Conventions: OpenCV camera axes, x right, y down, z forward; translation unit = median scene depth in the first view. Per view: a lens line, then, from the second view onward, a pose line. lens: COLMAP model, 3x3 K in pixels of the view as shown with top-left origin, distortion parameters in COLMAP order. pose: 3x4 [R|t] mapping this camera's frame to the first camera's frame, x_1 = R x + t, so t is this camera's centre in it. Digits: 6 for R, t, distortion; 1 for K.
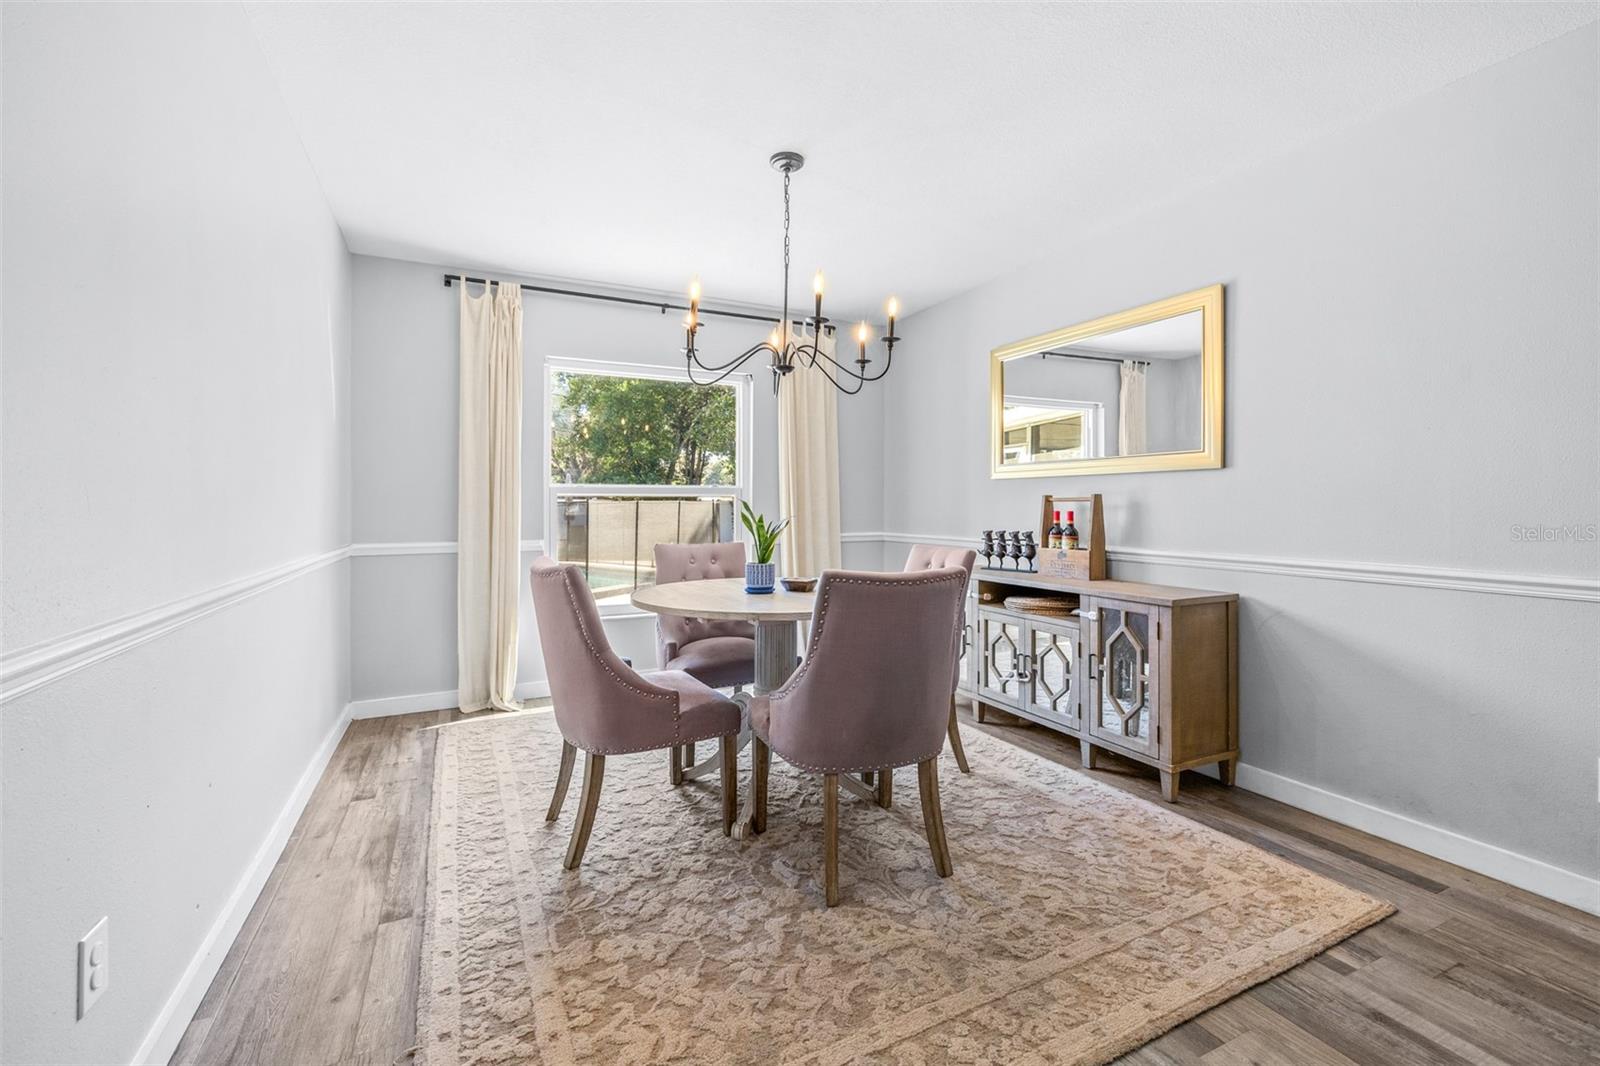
lens RADIAL K [[688.7, 0, 804.5], [0, 688.7, 517.5], [0, 0, 1]] dist [0.002220, -0.001144]
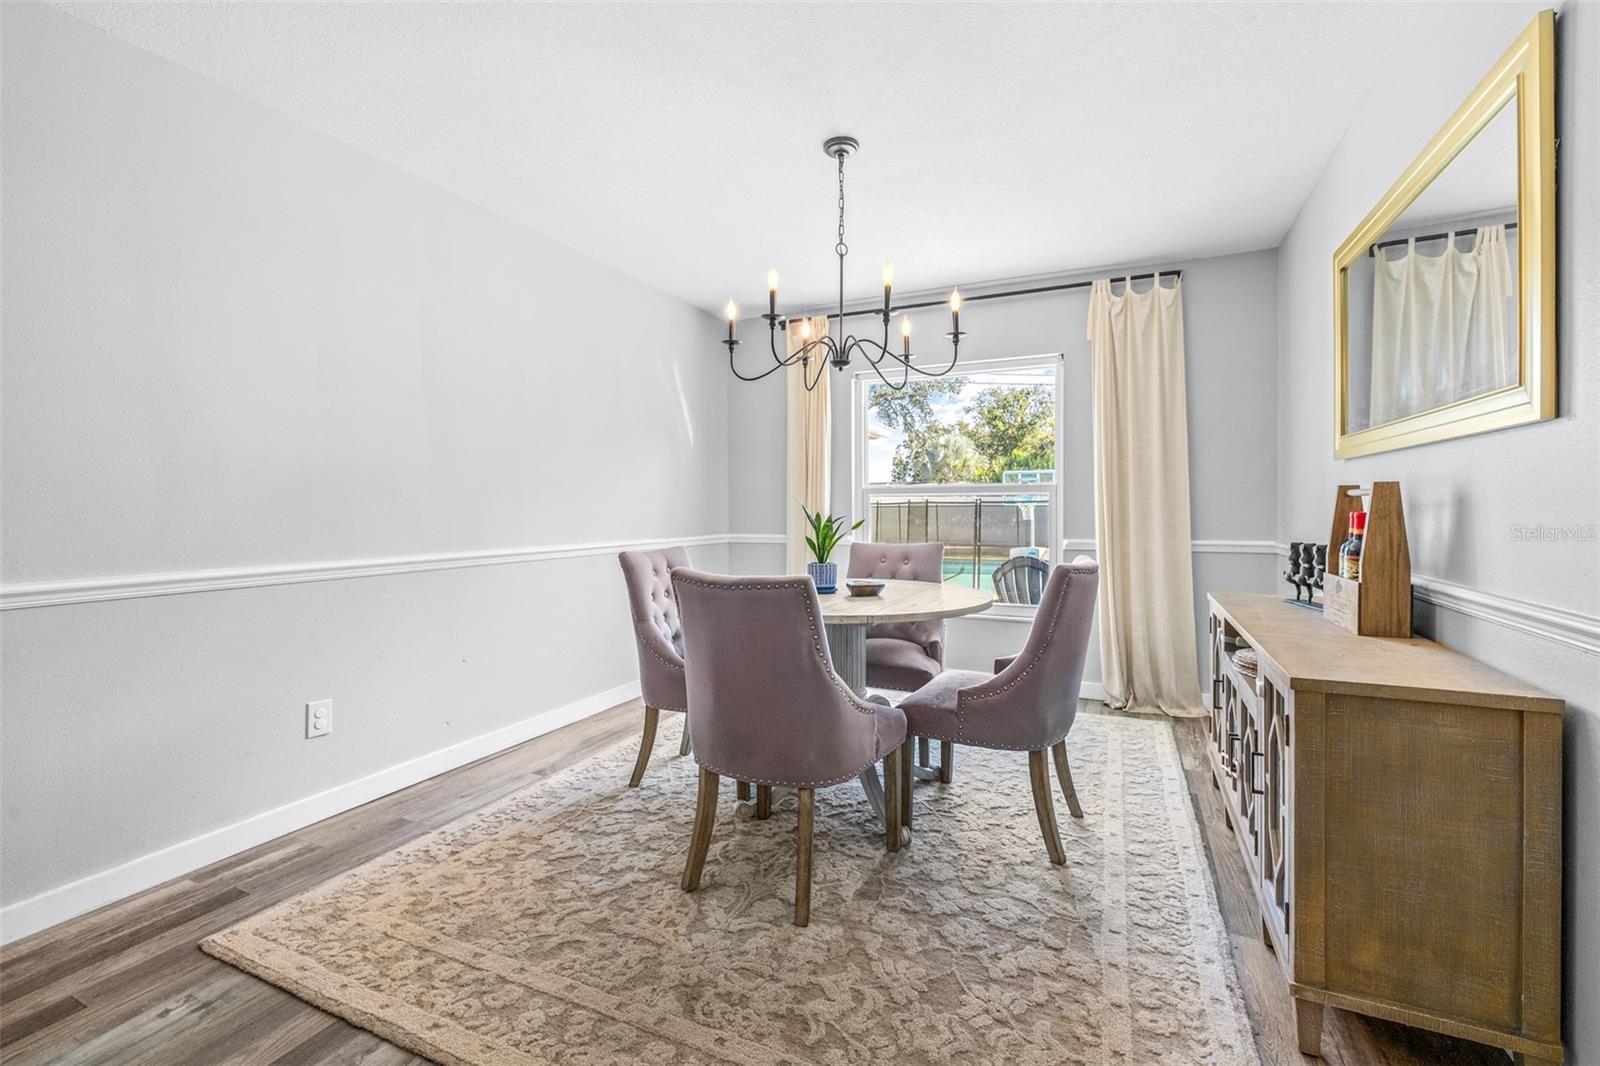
lens RADIAL K [[688.7, 0, 805.3], [0, 688.7, 519.4], [0, 0, 1]] dist [0.002220, -0.001144]
pose [[0.627582, 0.013052, -0.778441, 0.844696], [-0.008557, 0.999915, 0.009867, -0.007826], [0.778504, 0.000469, 0.627640, 0.428206]]
